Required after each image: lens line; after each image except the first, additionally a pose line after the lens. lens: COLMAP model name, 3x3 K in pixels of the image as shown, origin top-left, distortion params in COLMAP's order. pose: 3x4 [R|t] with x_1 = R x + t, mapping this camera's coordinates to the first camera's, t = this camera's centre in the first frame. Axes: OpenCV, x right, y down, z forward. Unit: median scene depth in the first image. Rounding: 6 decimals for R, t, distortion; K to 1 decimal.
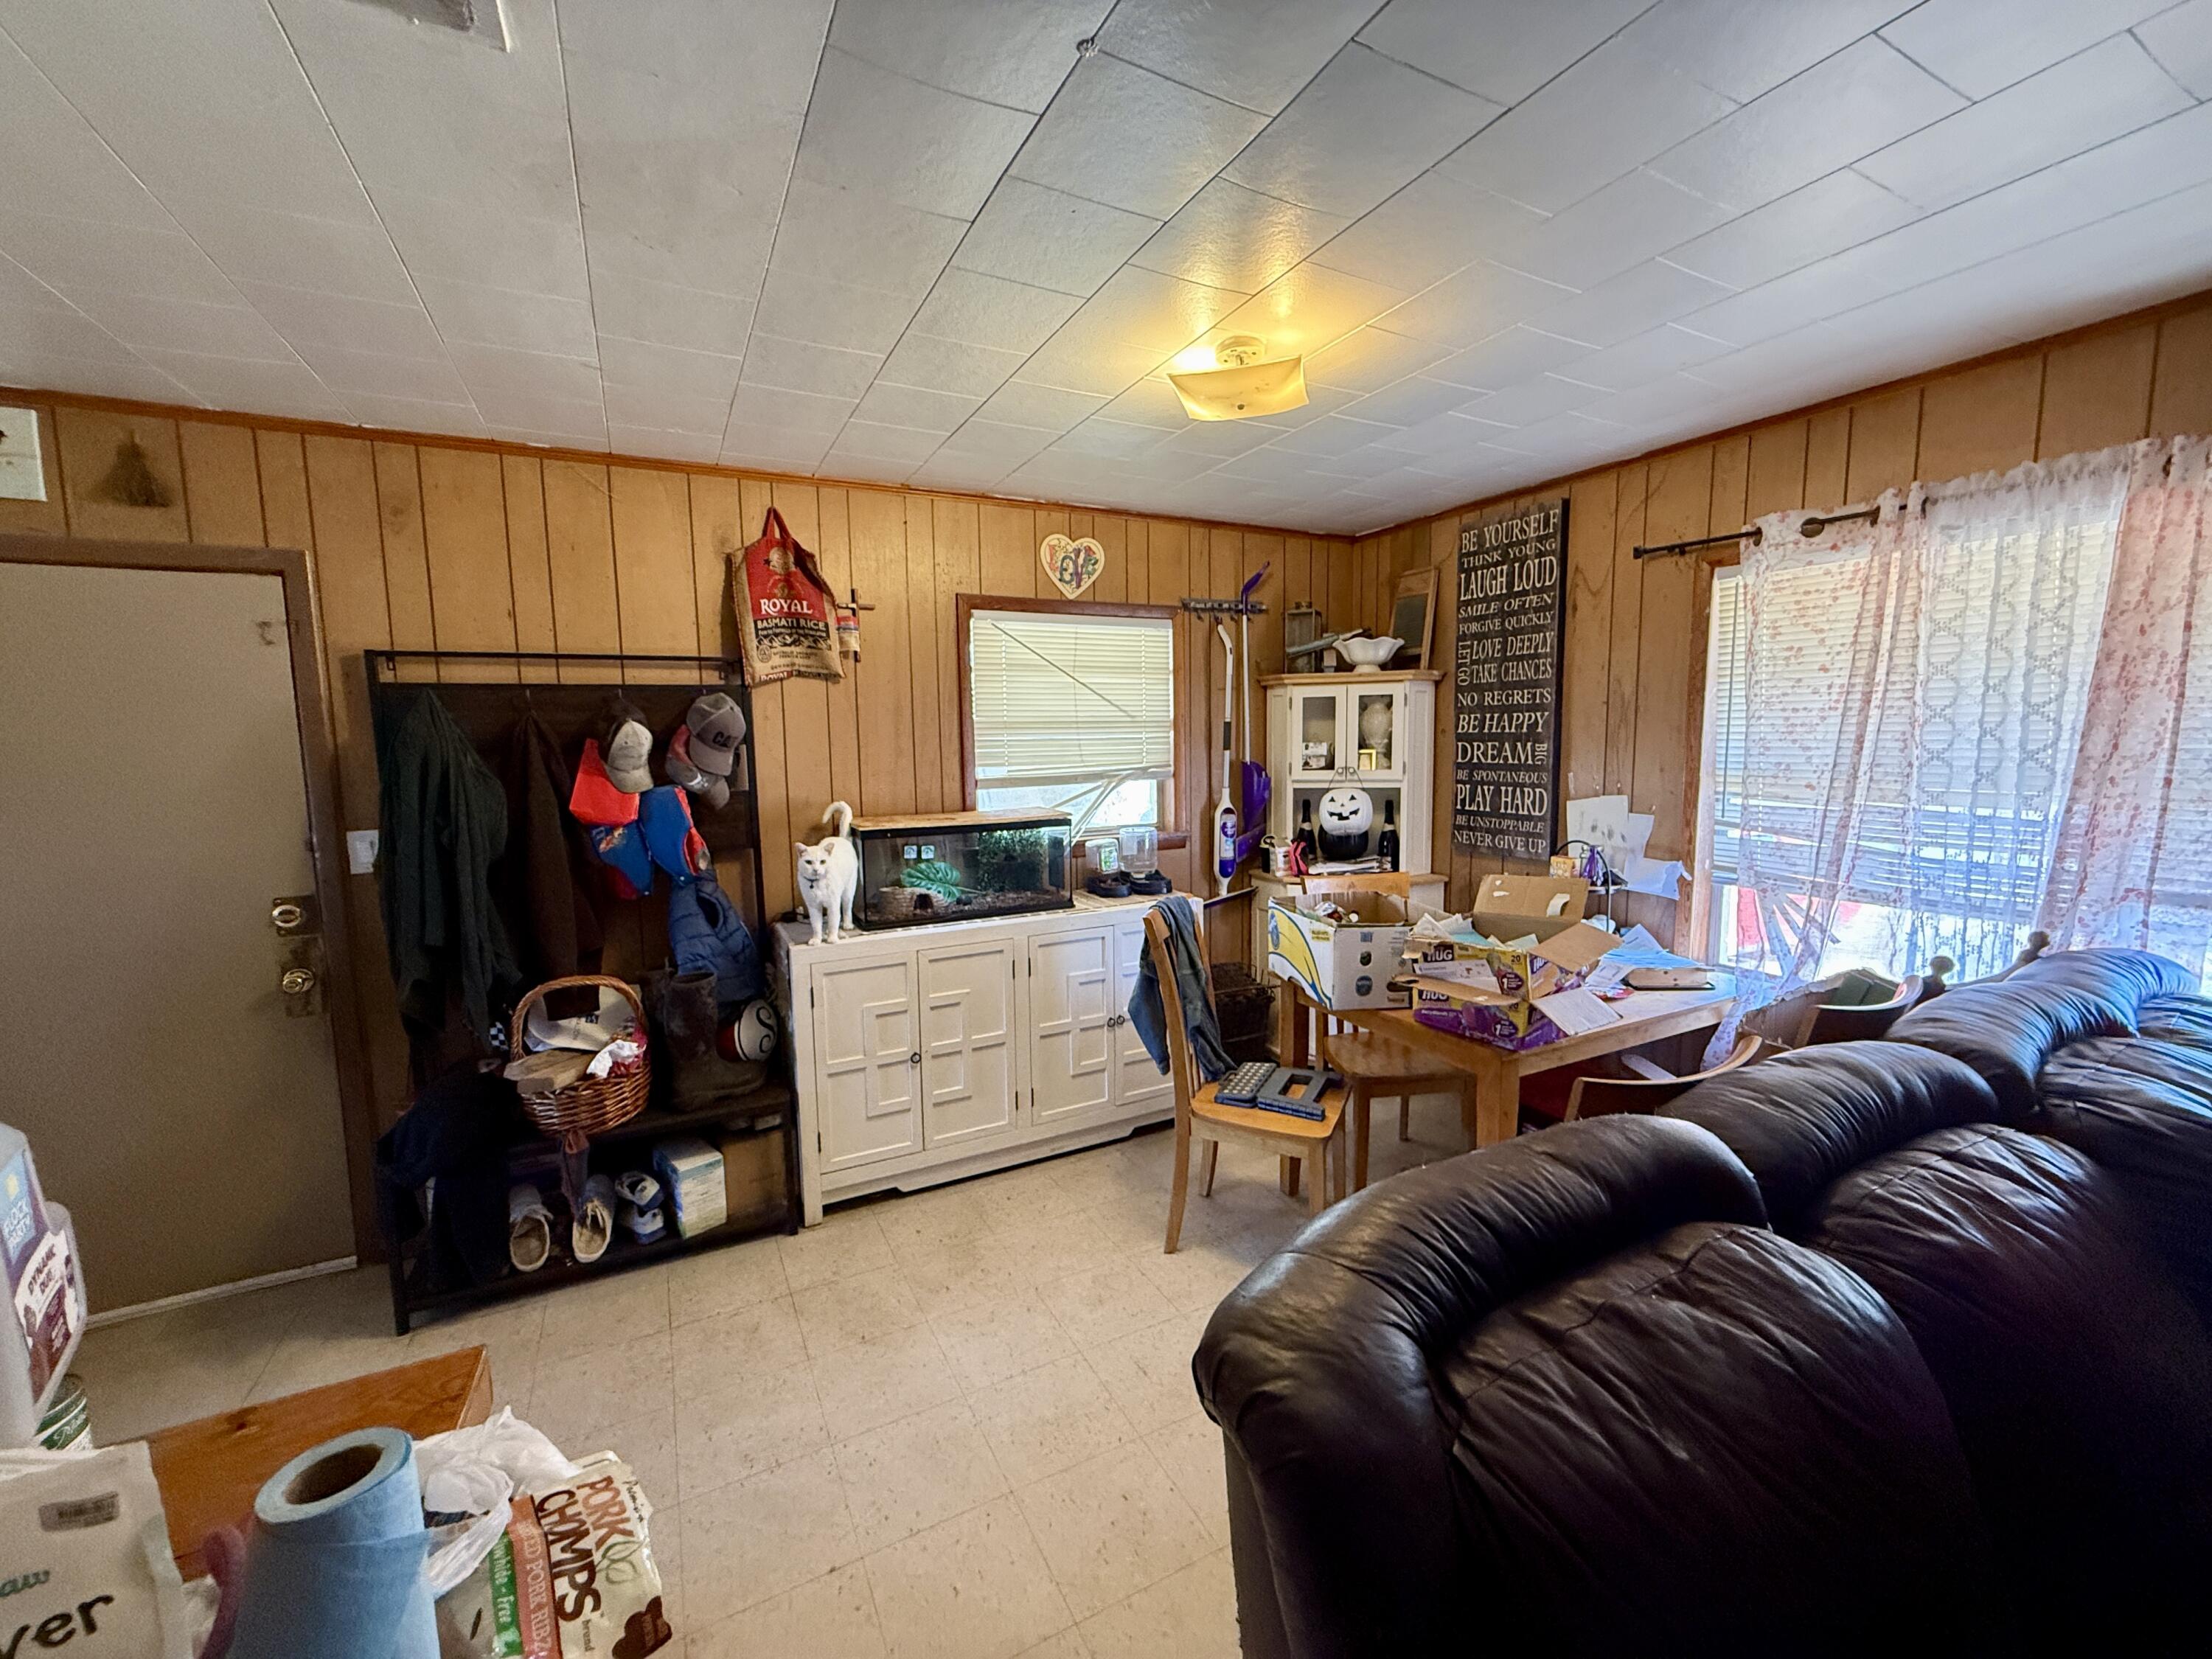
lens RADIAL K [[878.8, 0, 1101.8], [0, 878.8, 830.3], [0, 0, 1]] dist [-0.000048, -0.000100]
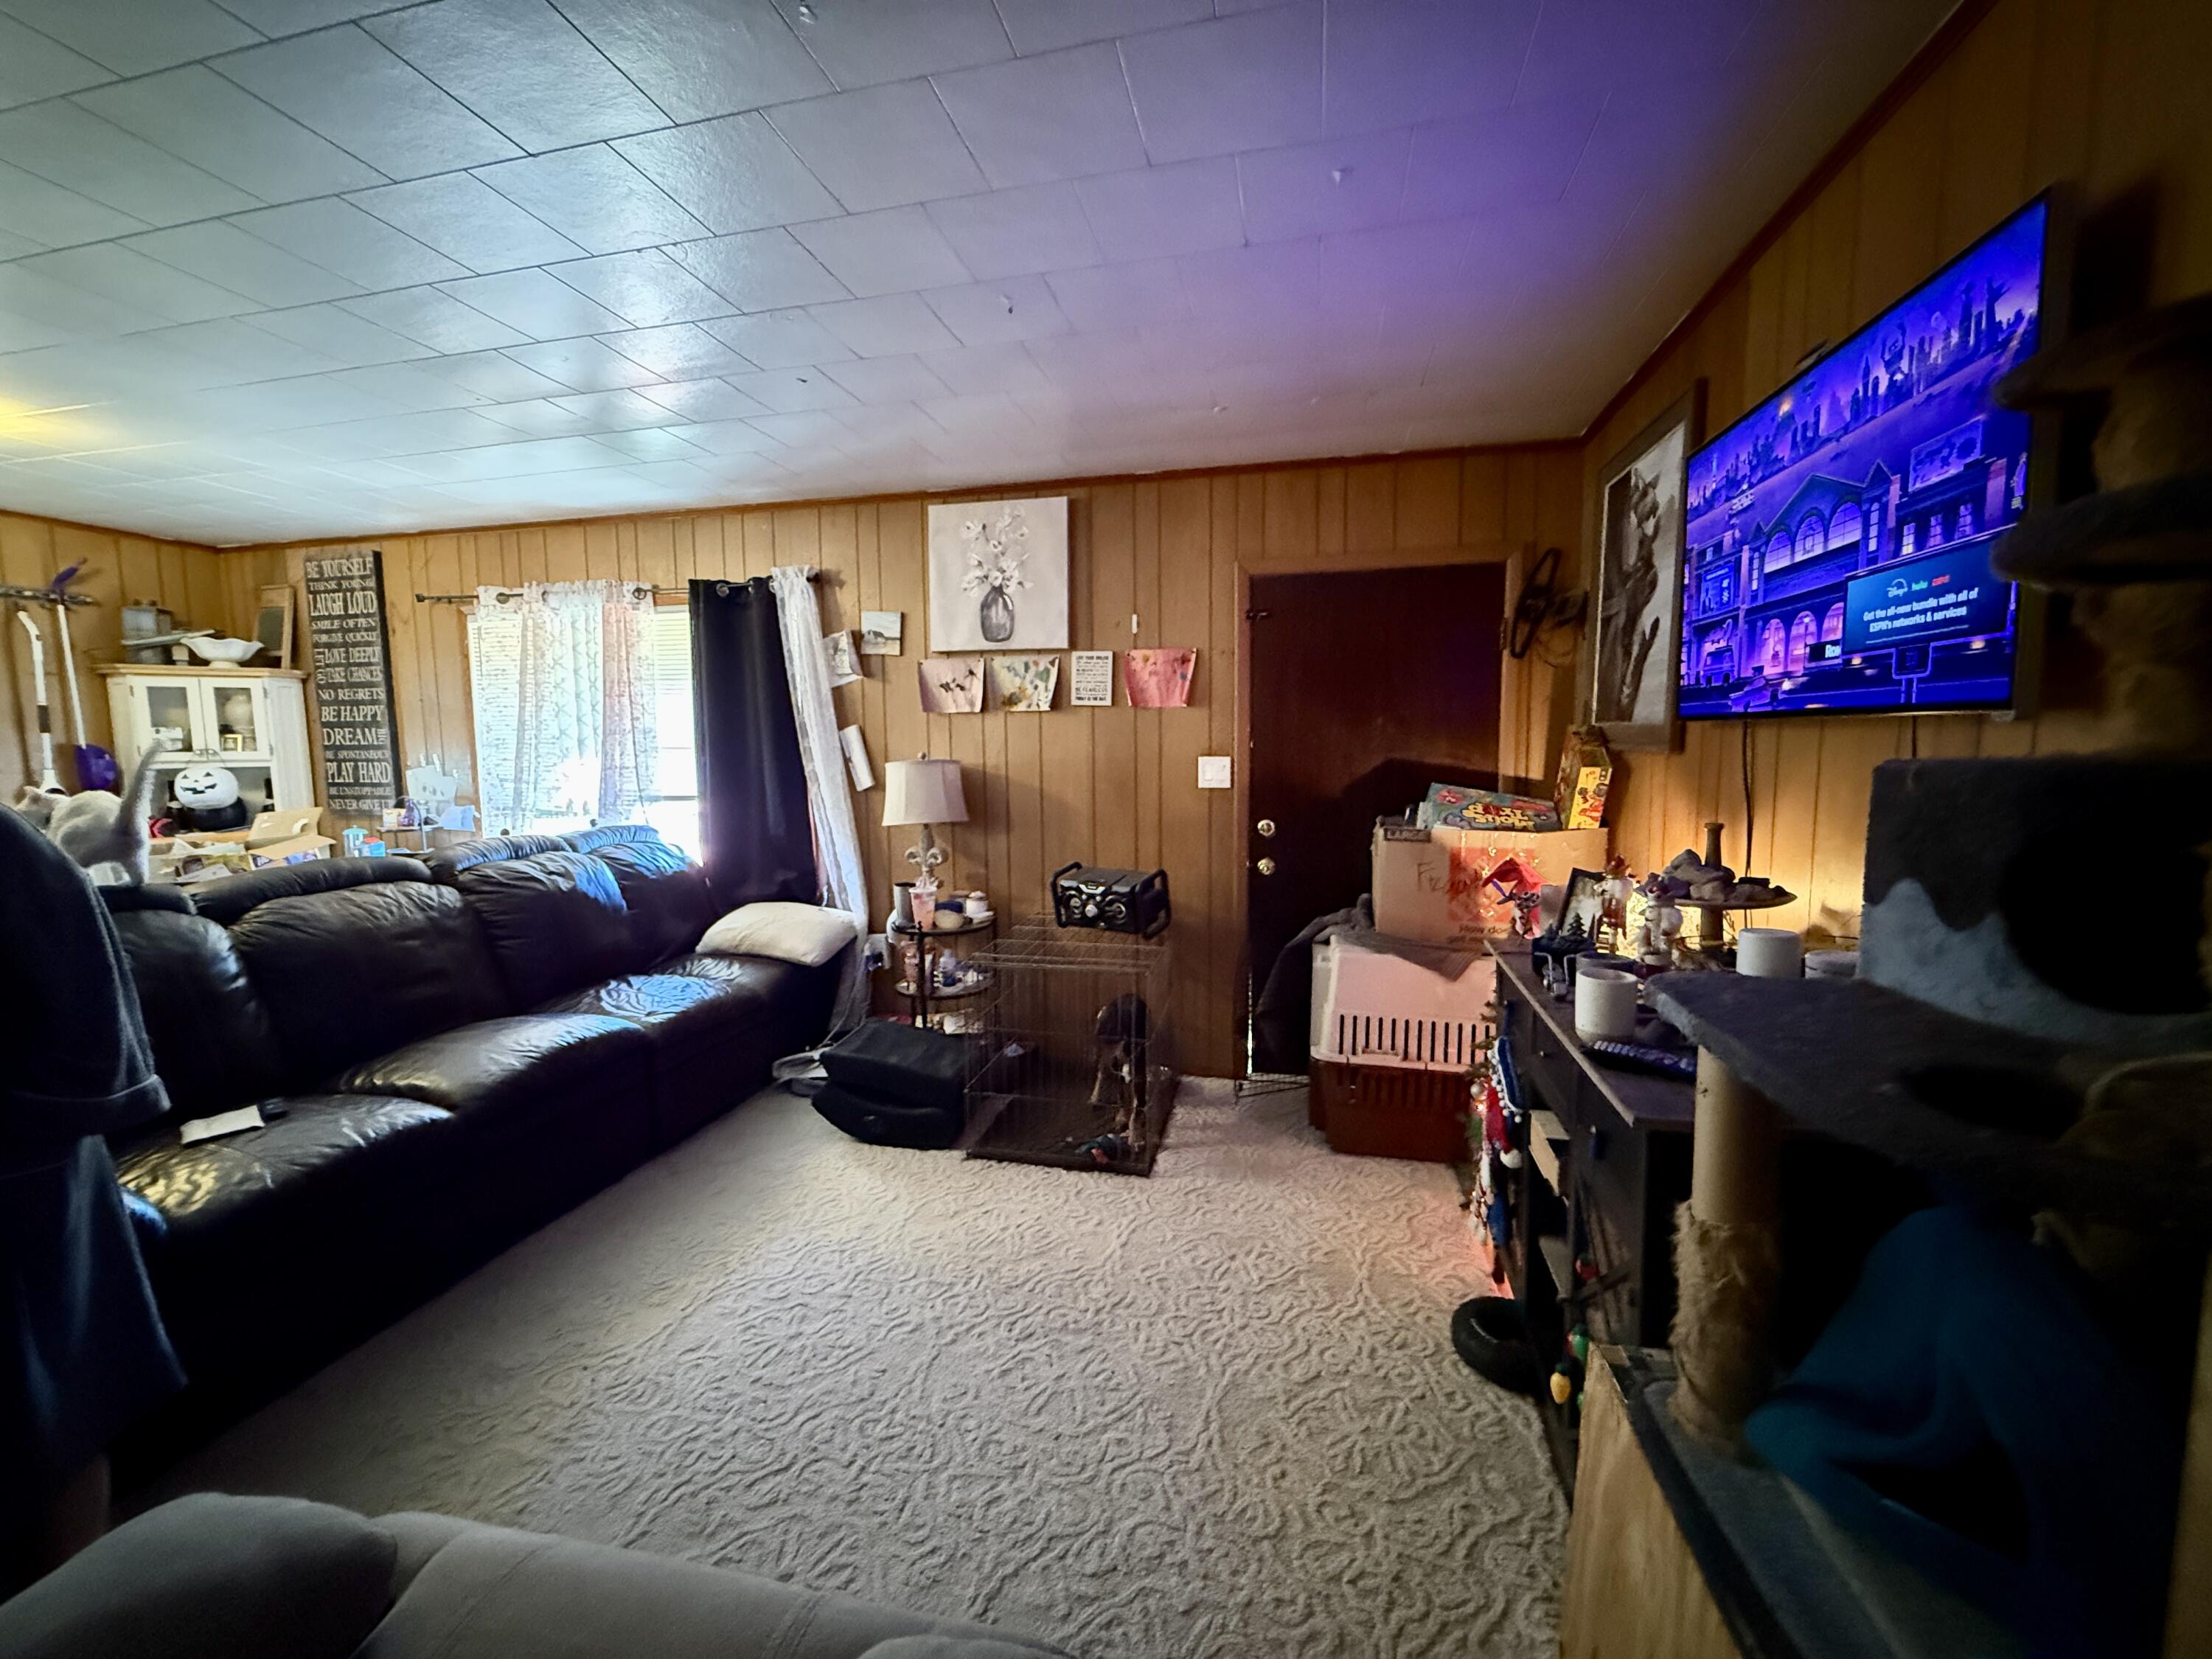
lens RADIAL K [[878.8, 0, 1101.8], [0, 878.8, 830.3], [0, 0, 1]] dist [-0.000048, -0.000100]
pose [[0.654400, -0.065227, 0.753330, 0.188032], [0.078678, 0.996738, 0.017957, 0.114102], [-0.752044, 0.047520, 0.657398, -0.681992]]
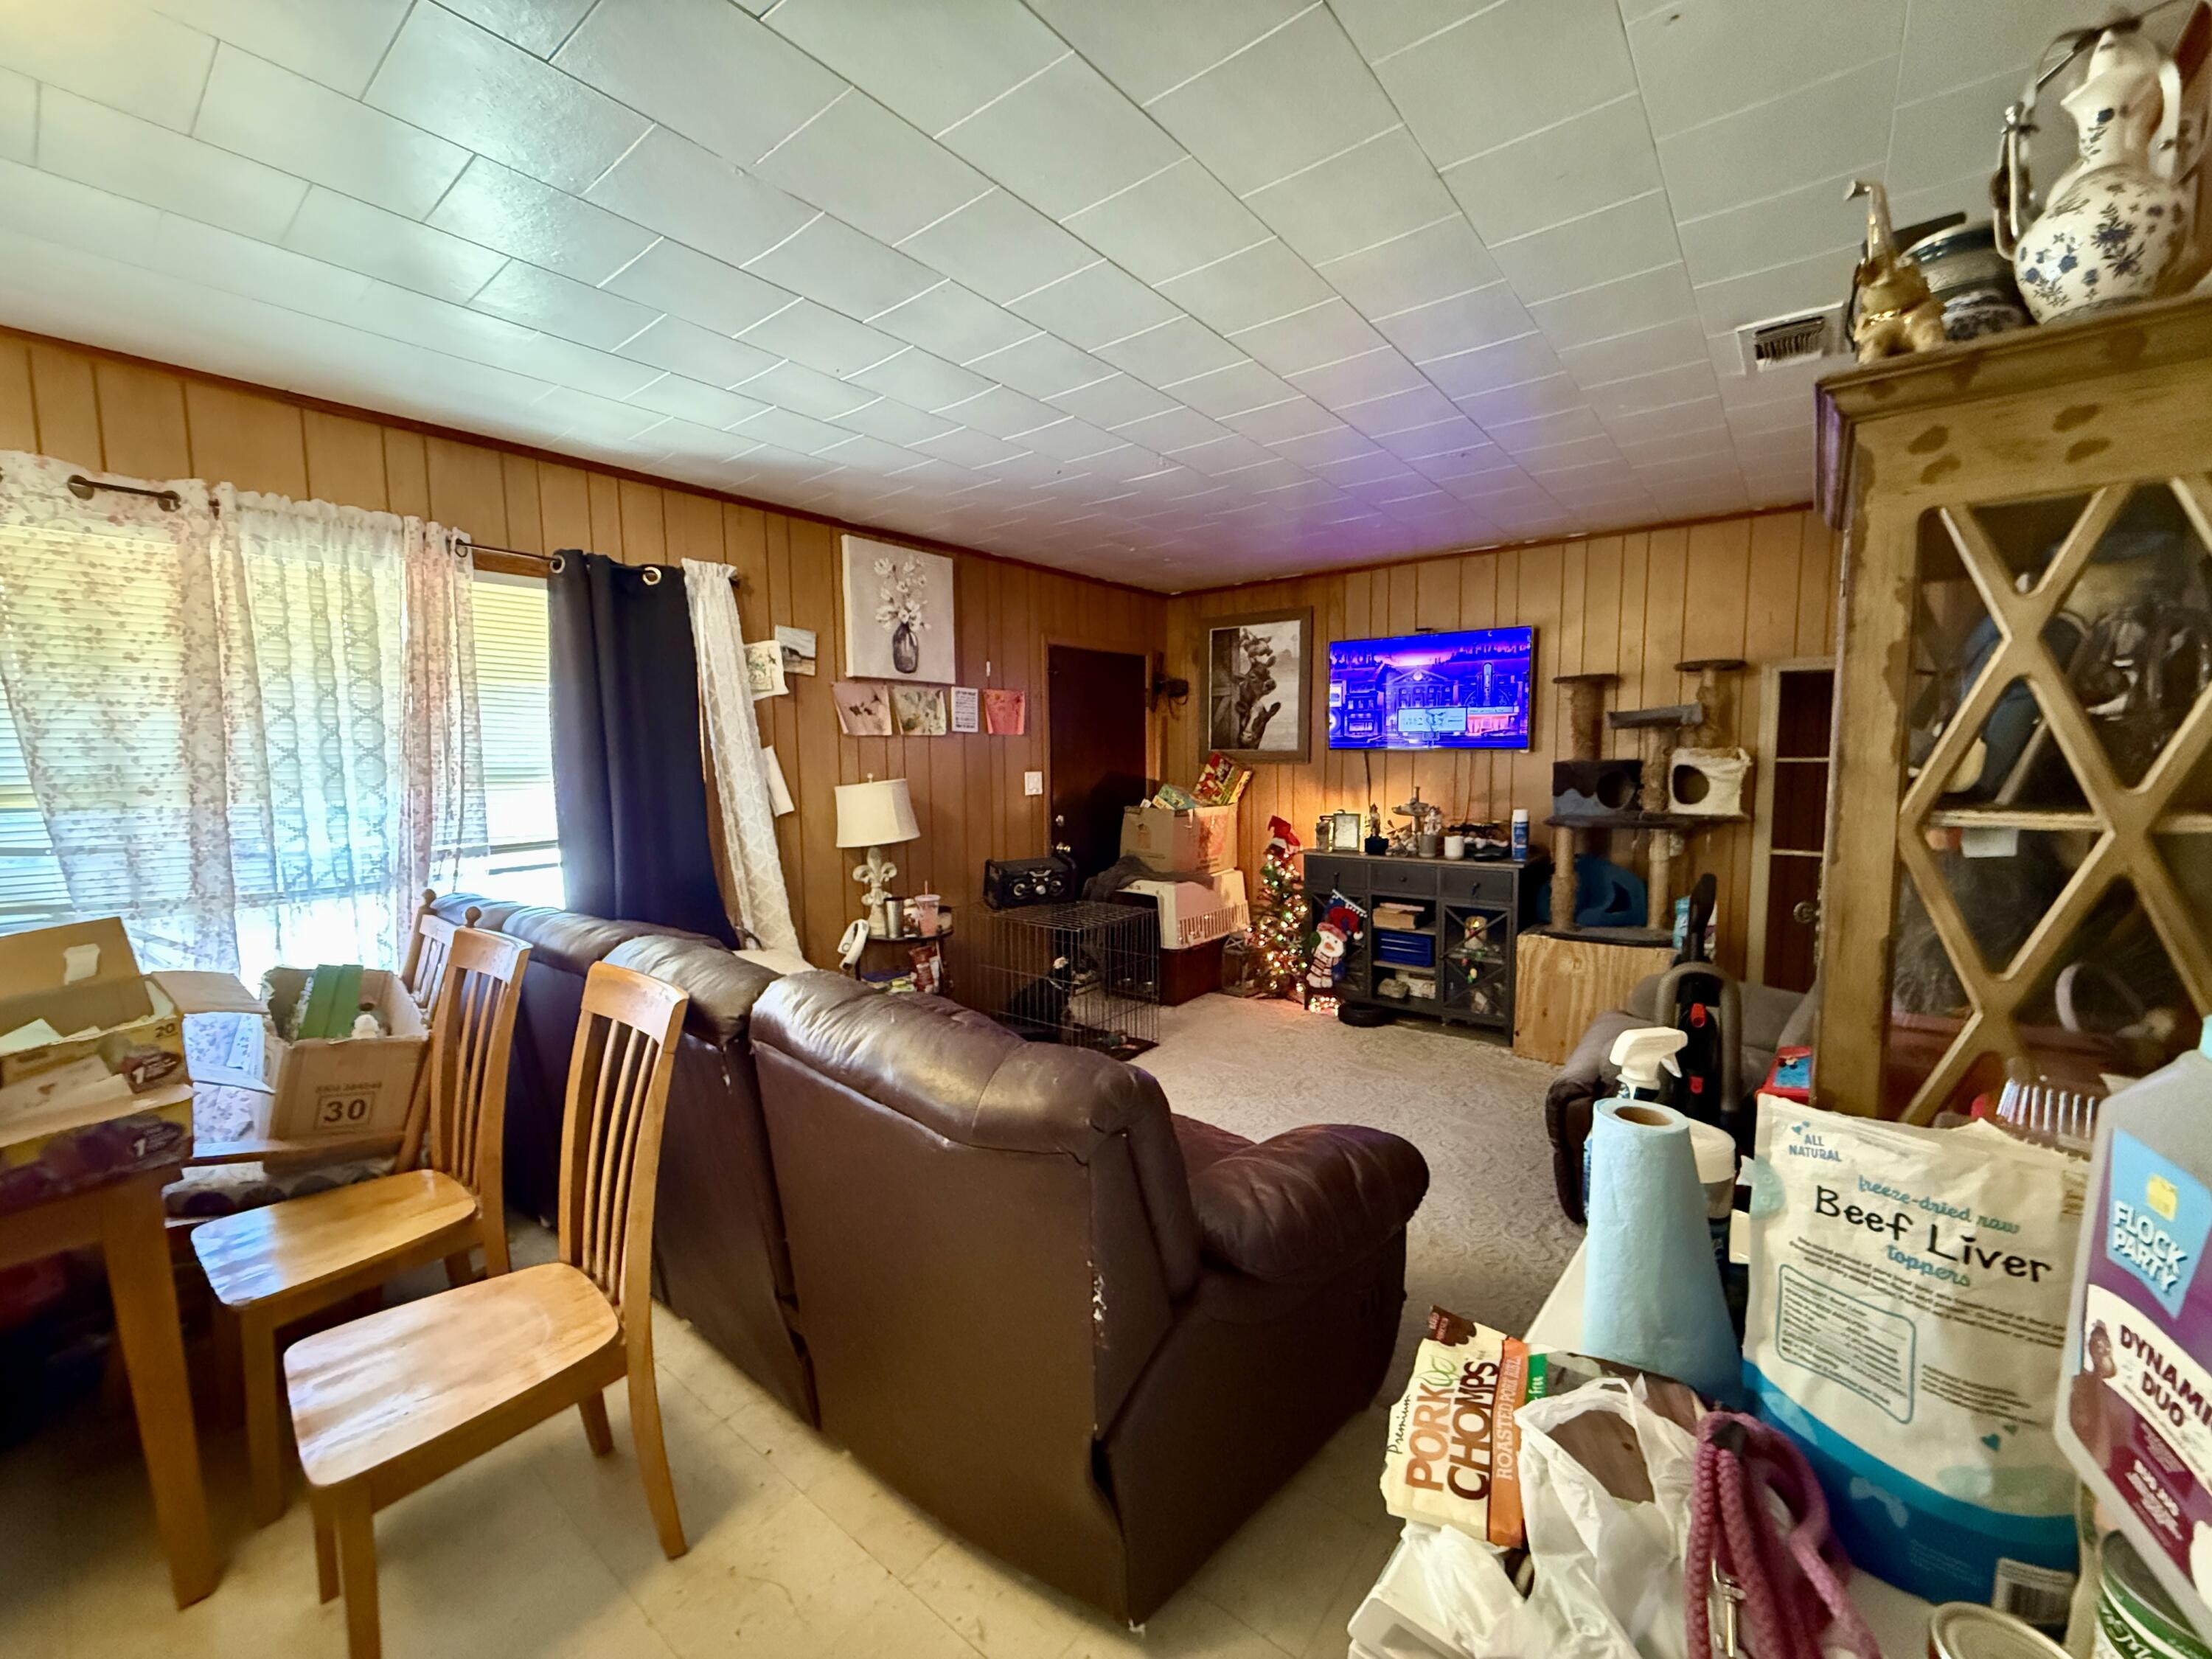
lens RADIAL K [[878.8, 0, 1101.8], [0, 878.8, 830.3], [0, 0, 1]] dist [-0.000048, -0.000100]
pose [[-0.404998, -0.062866, 0.912154, -0.275021], [0.114520, 0.986289, 0.118822, -0.004728], [-0.907117, 0.152583, -0.392246, 0.351859]]
